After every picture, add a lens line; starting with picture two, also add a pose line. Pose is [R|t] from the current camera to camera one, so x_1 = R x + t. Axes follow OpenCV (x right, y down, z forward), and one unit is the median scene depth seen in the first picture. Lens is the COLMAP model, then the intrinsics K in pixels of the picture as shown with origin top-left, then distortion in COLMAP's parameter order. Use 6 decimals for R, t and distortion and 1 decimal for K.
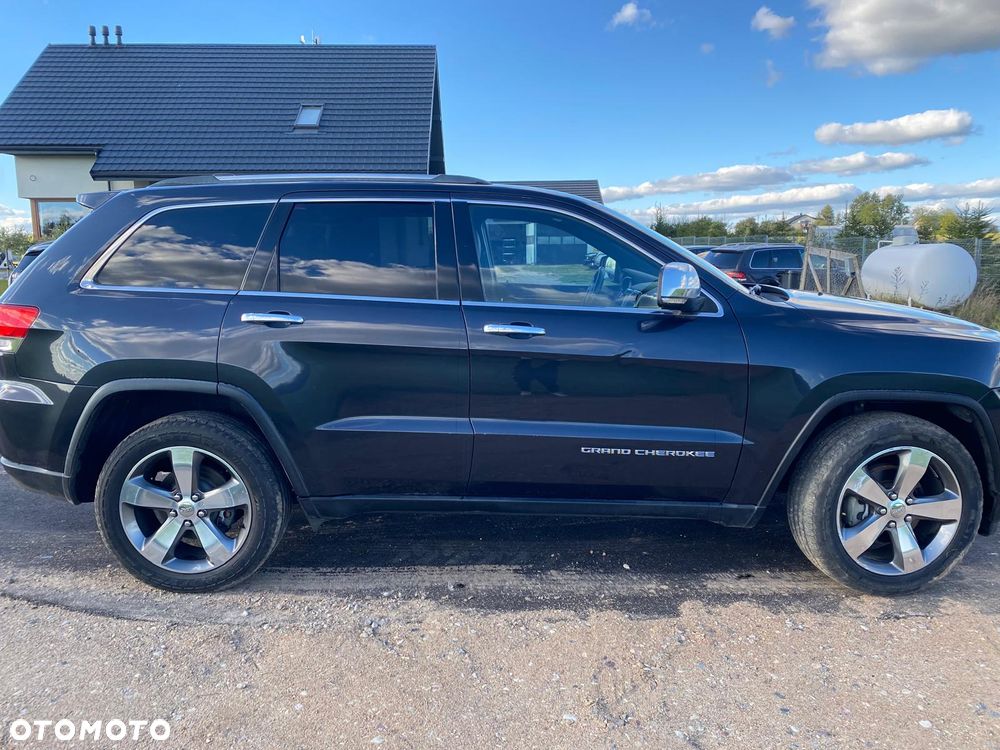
lens RADIAL K [[760.3, 0, 512.1], [0, 760.3, 379.7], [0, 0, 1]] dist [0.004852, 0.004973]
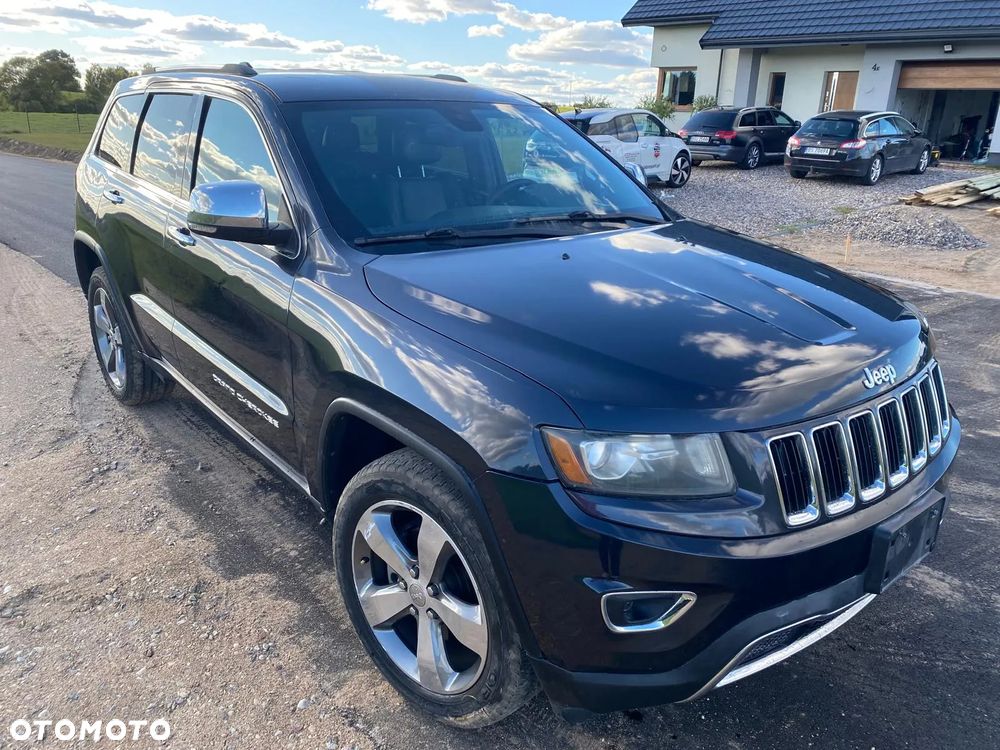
lens RADIAL K [[760.3, 0, 512.1], [0, 760.3, 379.7], [0, 0, 1]] dist [0.004852, 0.004973]
pose [[0.658808, 0.277386, -0.699306, 0.976768], [-0.161204, 0.960003, 0.228926, -0.173946], [0.734837, -0.038087, 0.677173, 0.622364]]
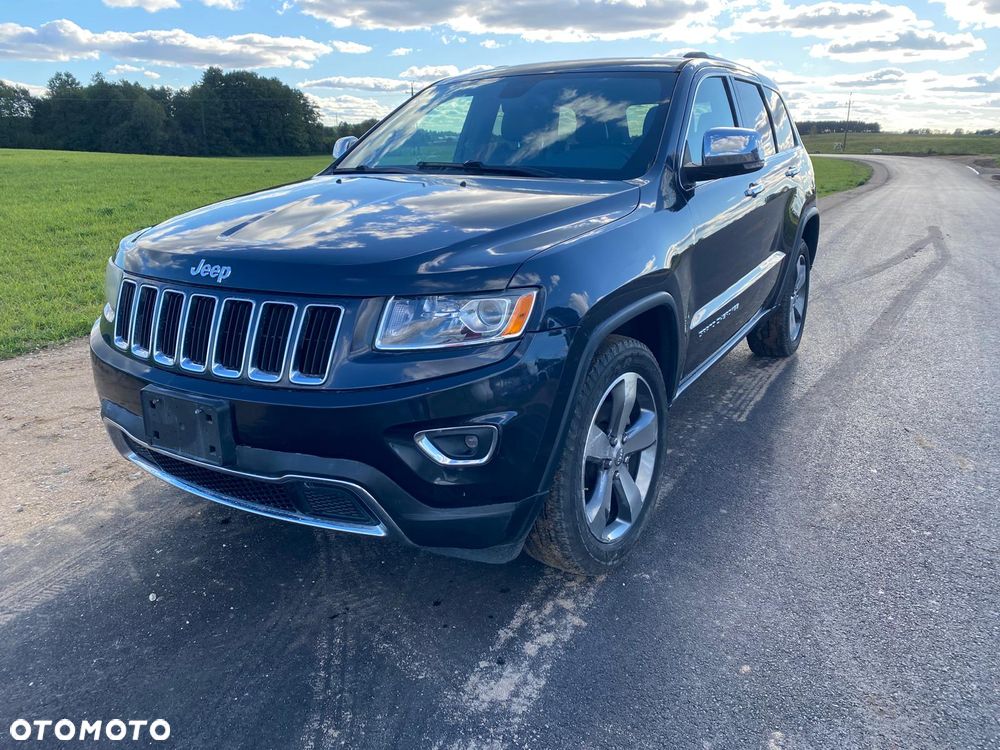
lens RADIAL K [[760.3, 0, 512.1], [0, 760.3, 379.7], [0, 0, 1]] dist [0.004852, 0.004973]
pose [[-0.488777, 0.259305, -0.832981, 1.198371], [-0.151064, 0.915227, 0.373549, -0.287428], [0.859230, 0.308415, -0.408170, 1.781886]]
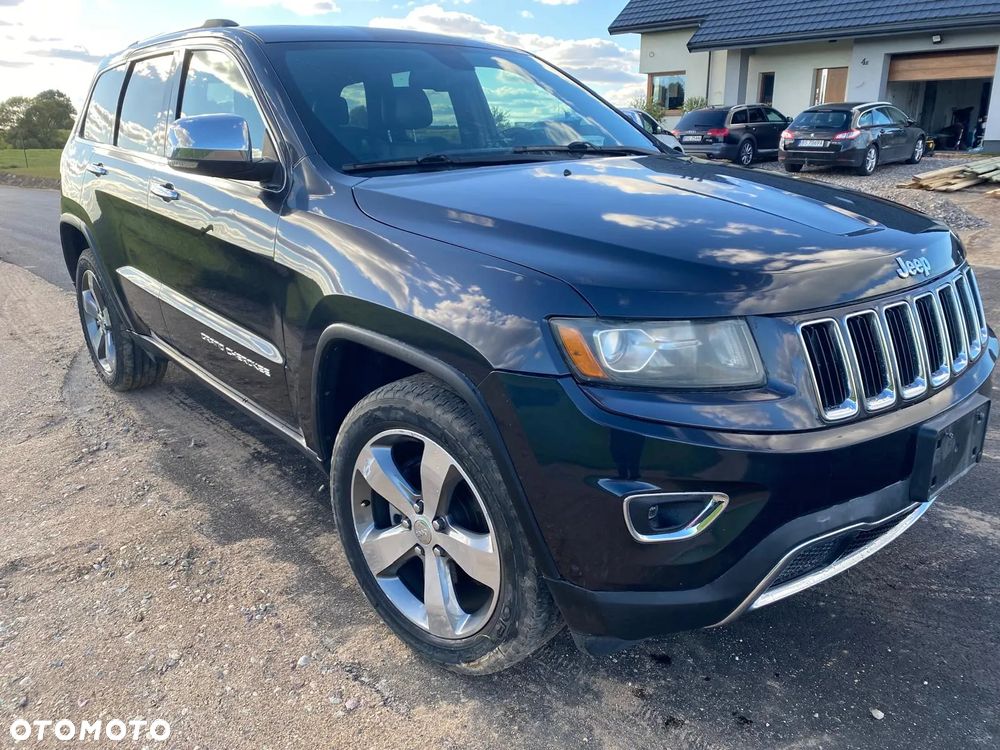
lens RADIAL K [[761.6, 0, 506.9], [0, 761.6, 374.5], [0, 0, 1]] dist [0.004433, 0.003987]
pose [[0.662850, 0.230210, -0.712484, 0.964365], [-0.121229, 0.972003, 0.201278, -0.084034], [0.738873, -0.047043, 0.672200, 0.646967]]
